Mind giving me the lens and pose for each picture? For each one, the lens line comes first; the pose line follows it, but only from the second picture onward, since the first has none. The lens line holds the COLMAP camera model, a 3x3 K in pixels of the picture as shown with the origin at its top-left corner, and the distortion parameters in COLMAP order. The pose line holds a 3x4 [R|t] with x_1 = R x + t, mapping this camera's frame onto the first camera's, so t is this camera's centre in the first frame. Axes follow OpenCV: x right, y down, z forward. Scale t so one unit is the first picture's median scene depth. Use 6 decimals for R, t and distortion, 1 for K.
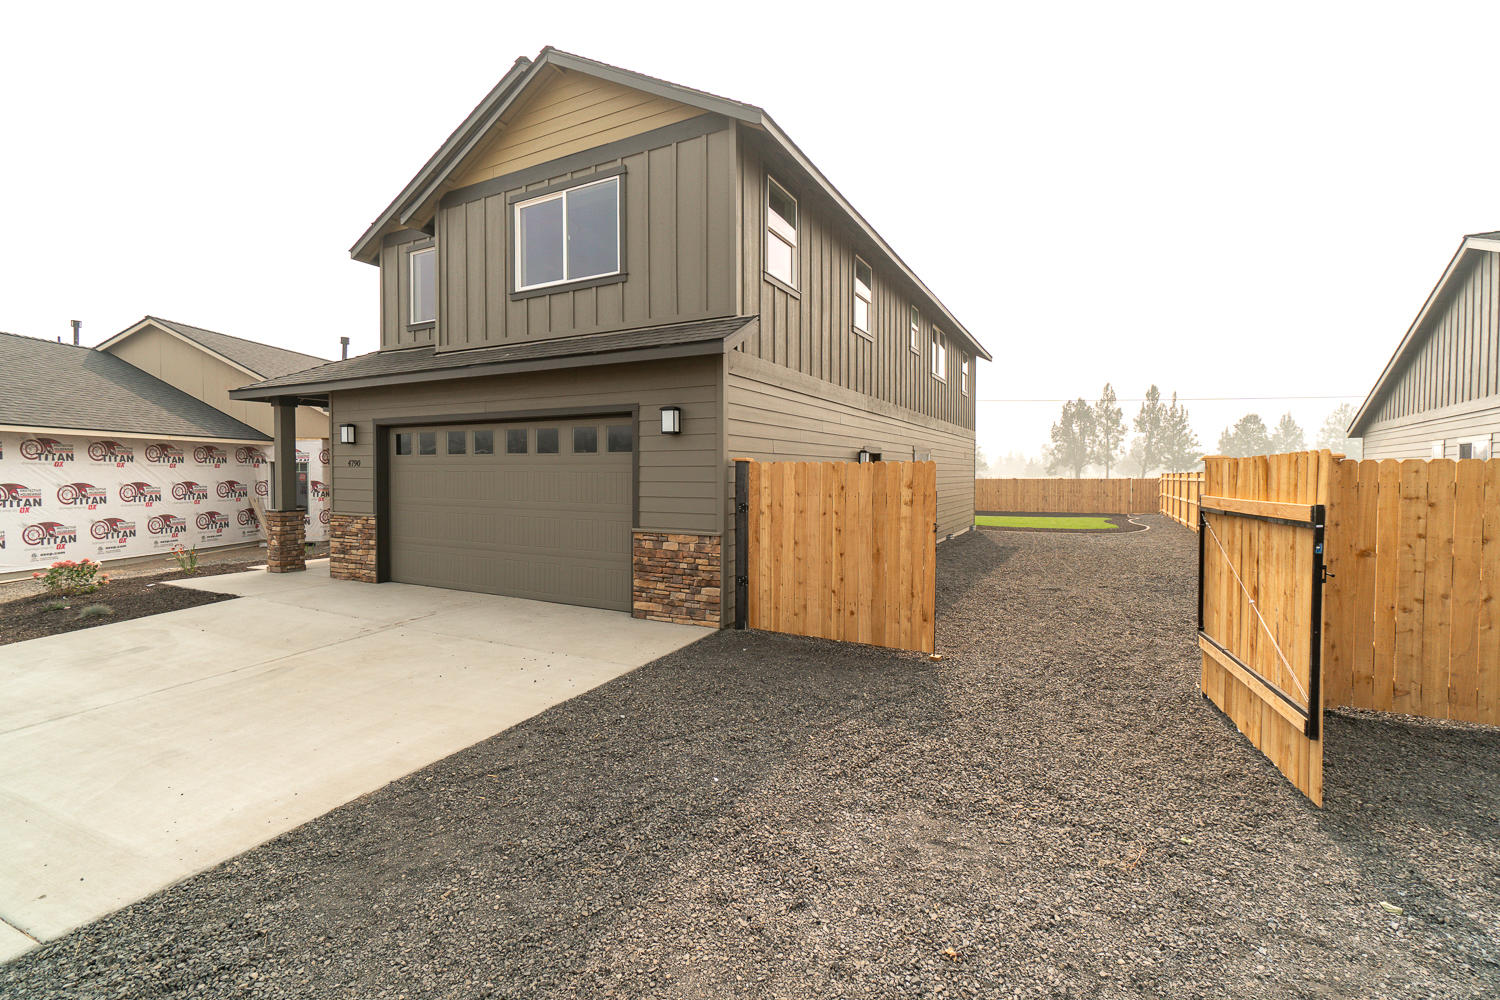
lens RADIAL K [[637.1, 0, 772.9], [0, 637.1, 496.7], [0, 0, 1]] dist [-0.003893, 0.000712]
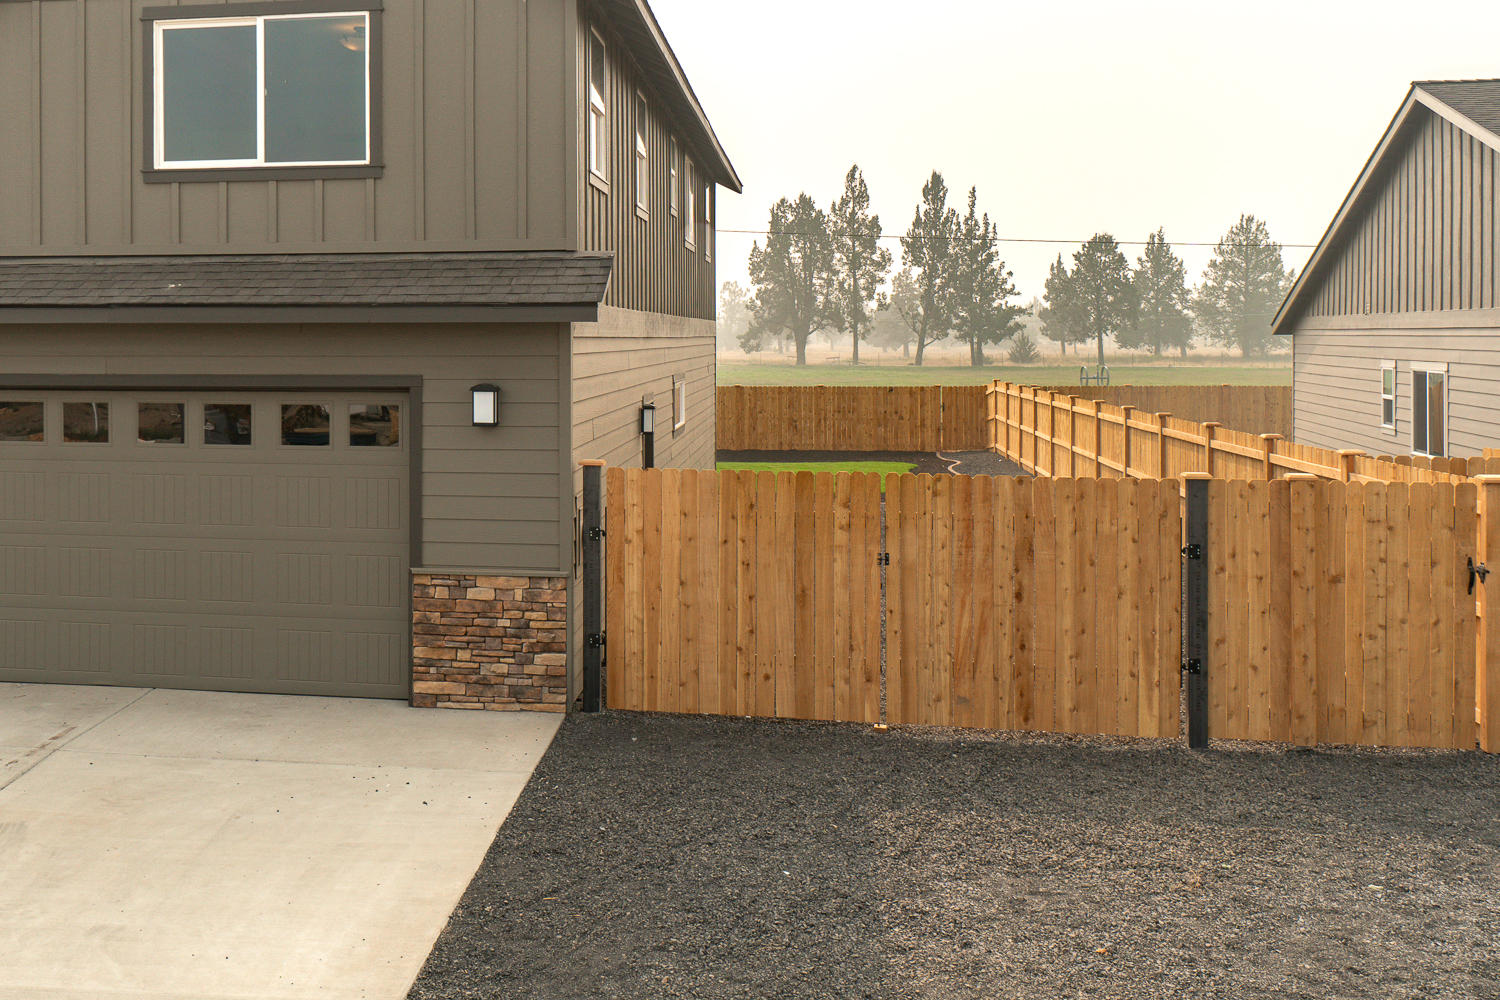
lens RADIAL K [[1453.1, 0, 596.0], [0, 1453.1, 367.3], [0, 0, 1]] dist [0.019157, -0.023483]
pose [[0.951664, -0.005136, 0.307097, -0.527075], [0.011112, 0.999781, -0.017715, -0.134242], [-0.306939, 0.020271, 0.951513, -0.495918]]
